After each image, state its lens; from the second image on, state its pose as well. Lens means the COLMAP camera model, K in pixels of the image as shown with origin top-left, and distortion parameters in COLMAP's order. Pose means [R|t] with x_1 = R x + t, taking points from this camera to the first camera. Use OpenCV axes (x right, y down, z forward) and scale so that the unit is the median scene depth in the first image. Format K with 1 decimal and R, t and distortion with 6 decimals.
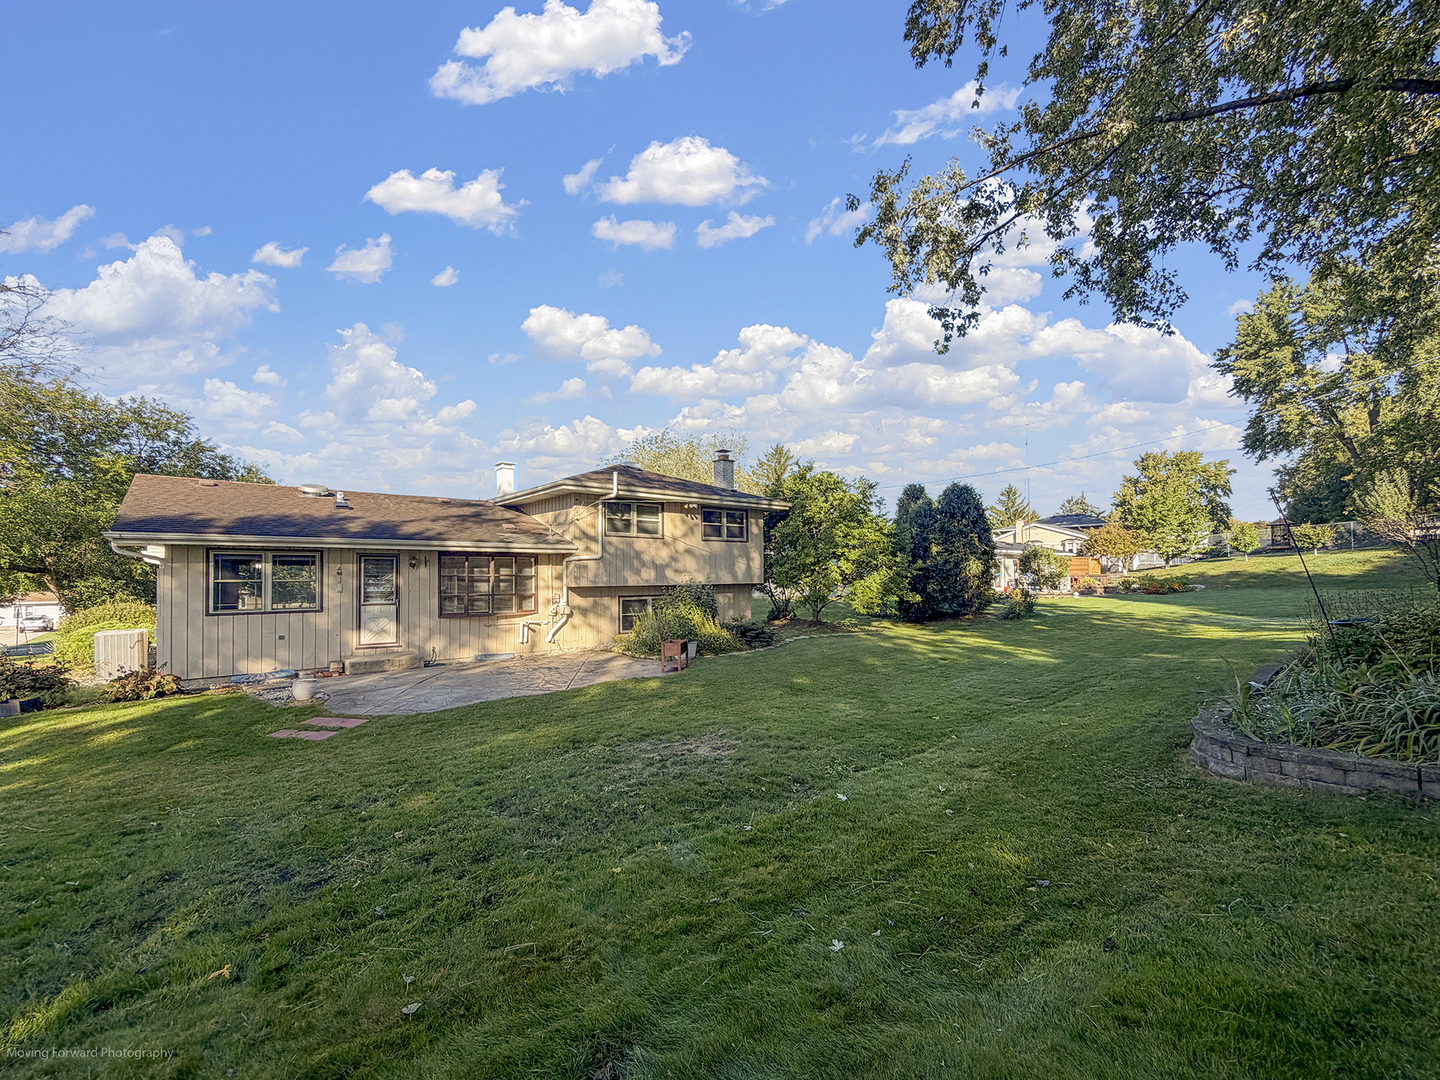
lens RADIAL K [[622.9, 0, 720.0], [0, 622.9, 603.9], [0, 0, 1]] dist [0.001510, 0.000153]
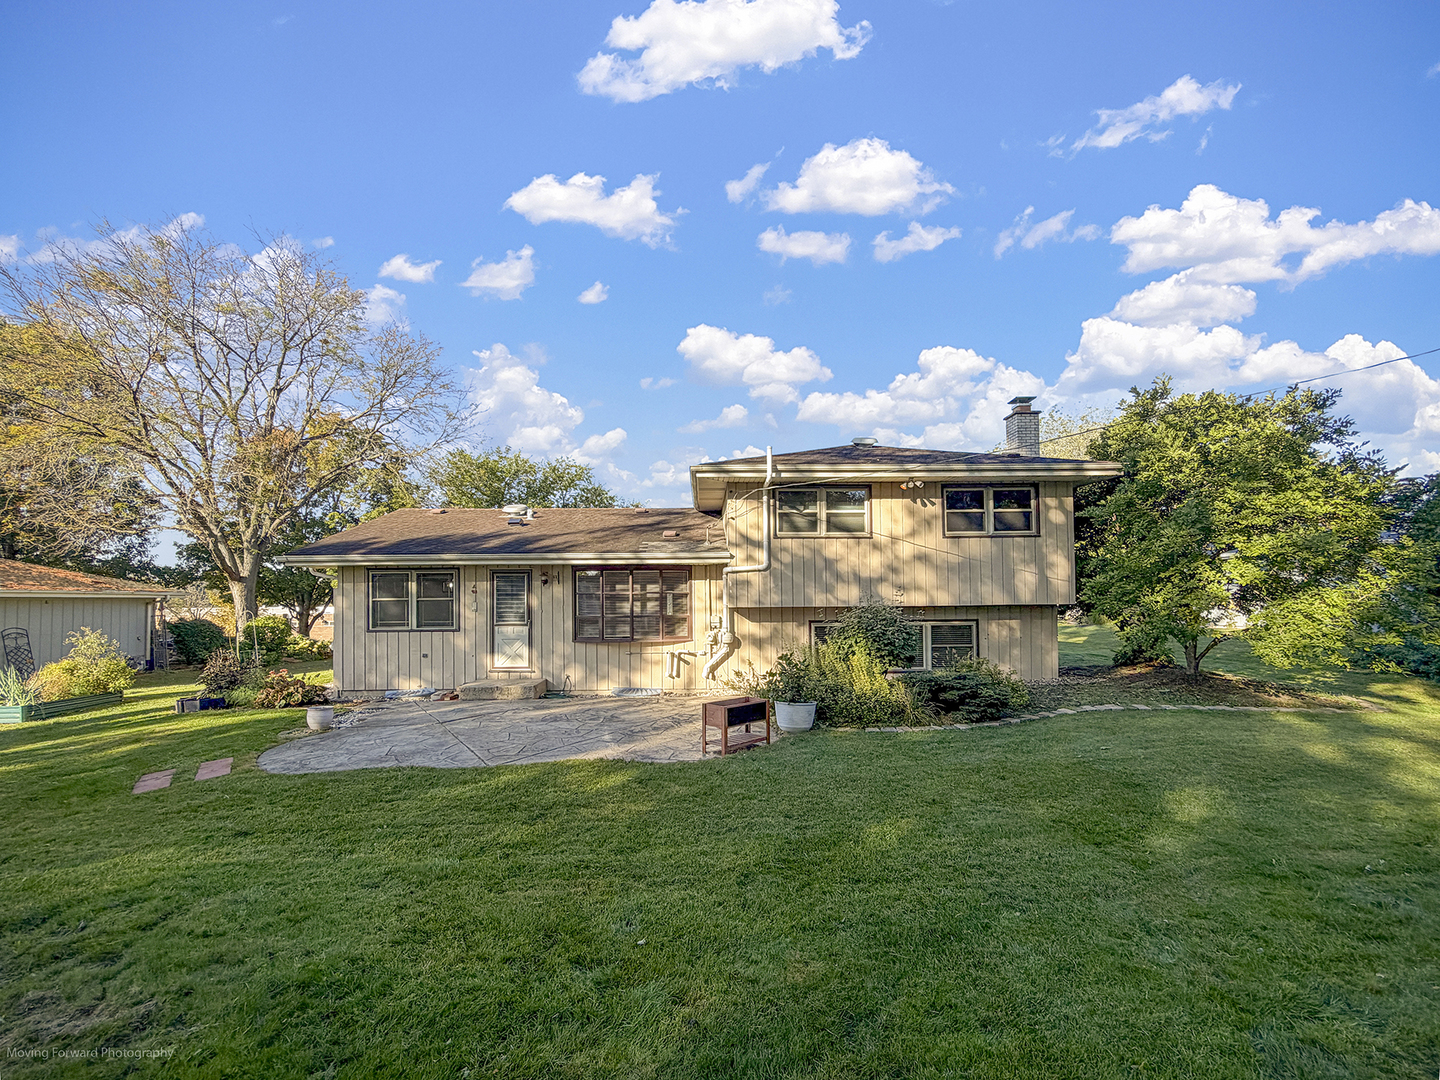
lens RADIAL K [[622.9, 0, 720.0], [0, 622.9, 603.9], [0, 0, 1]] dist [0.001510, 0.000153]
pose [[0.770008, 0.002625, -0.638029, 0.225498], [-0.026521, 0.999259, -0.027896, -0.011156], [0.637483, 0.038402, 0.769507, 0.403288]]
